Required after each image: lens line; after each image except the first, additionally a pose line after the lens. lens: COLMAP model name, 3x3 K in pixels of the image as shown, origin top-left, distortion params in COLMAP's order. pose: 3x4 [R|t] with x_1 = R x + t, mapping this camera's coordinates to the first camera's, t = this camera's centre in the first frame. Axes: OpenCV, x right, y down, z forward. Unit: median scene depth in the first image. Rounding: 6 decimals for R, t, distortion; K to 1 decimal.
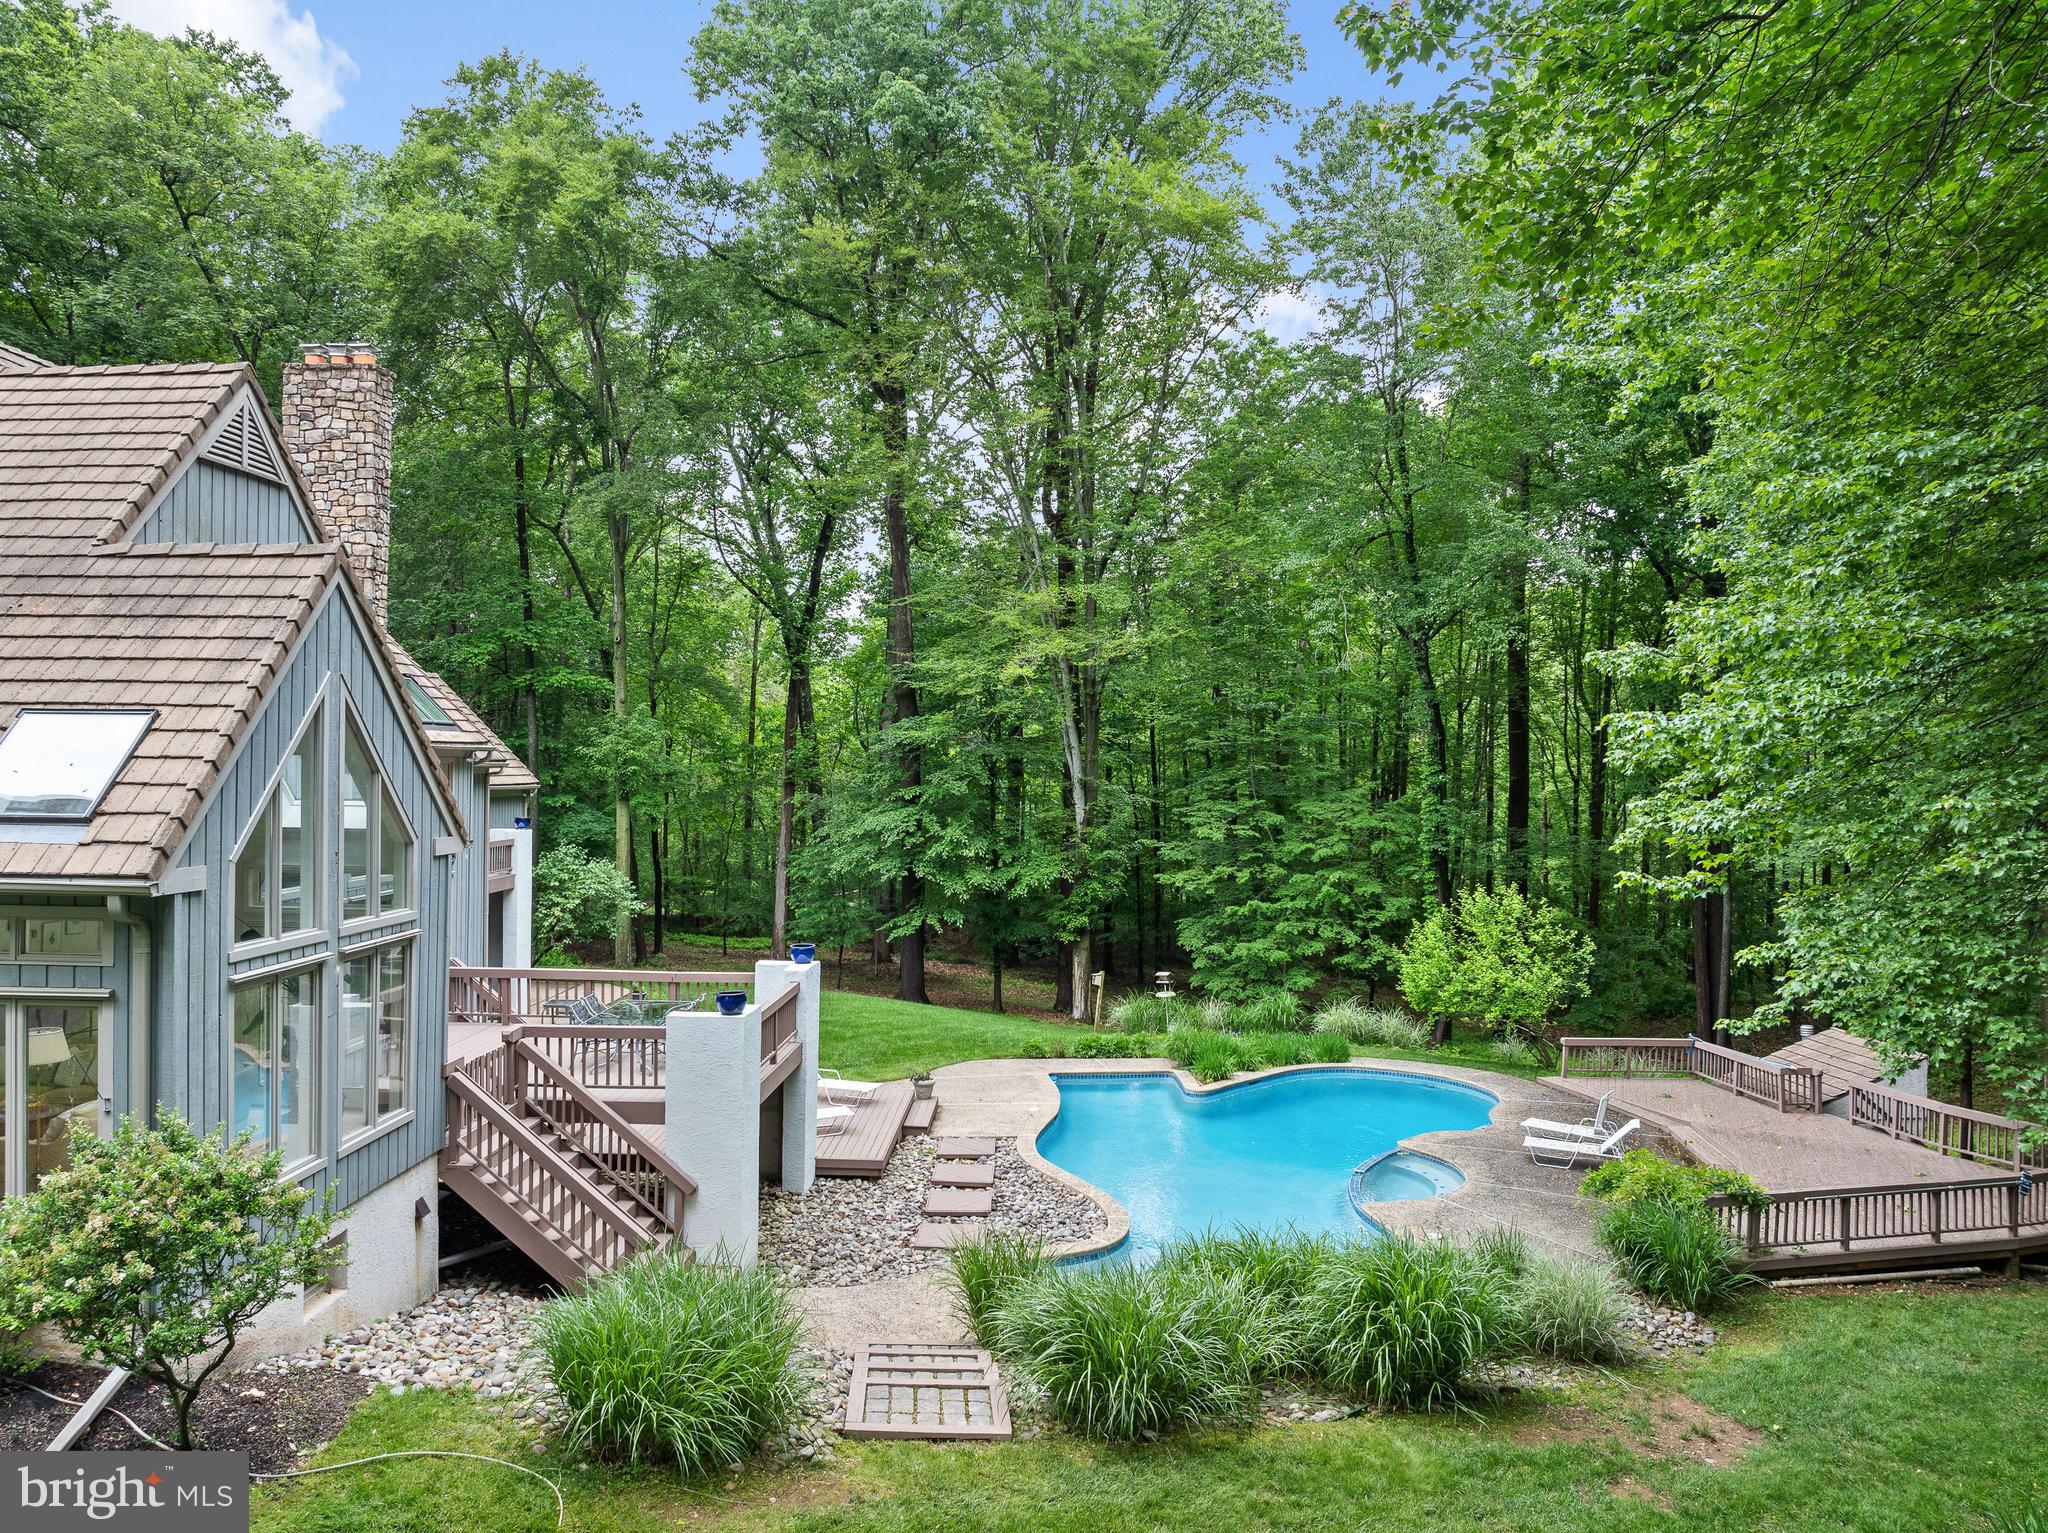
lens RADIAL K [[1428.7, 0, 1019.5], [0, 1428.7, 766.0], [0, 0, 1]] dist [-0.046434, 0.010671]
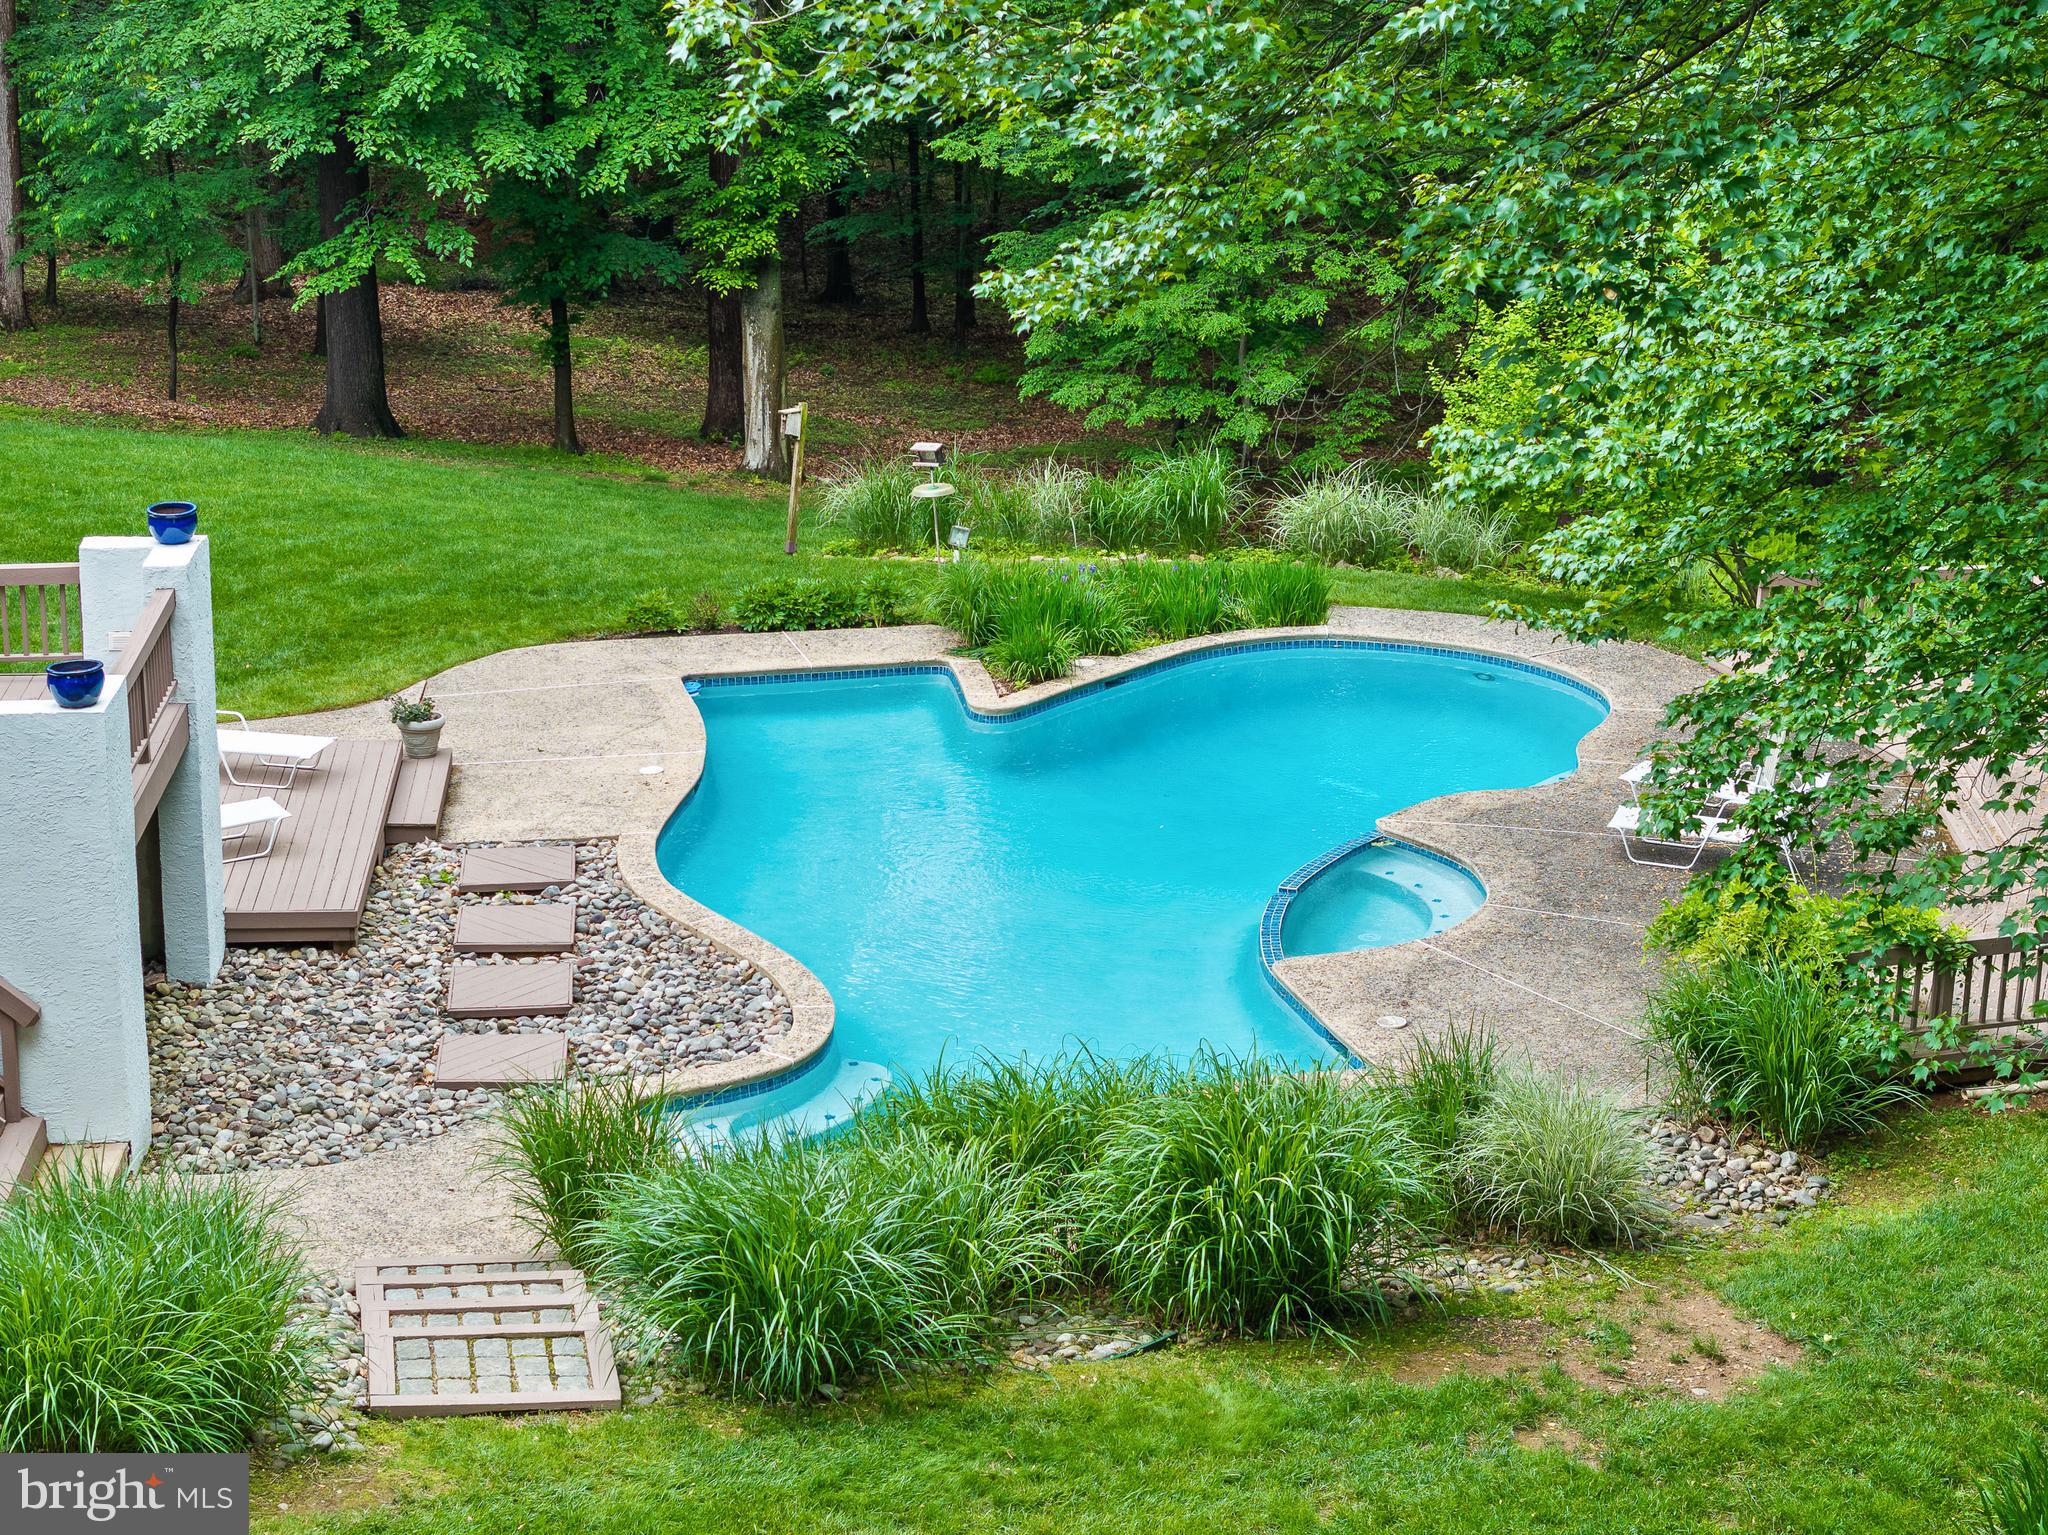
lens RADIAL K [[4150.4, 0, 1024.7], [0, 4150.4, 767.6], [0, 0, 1]] dist [-0.057819, 0.000000]
pose [[0.995141, -0.036088, 0.091605, 0.010501], [0.007542, 0.955612, 0.294531, -0.258283], [-0.098168, -0.292409, 0.951241, -0.527544]]
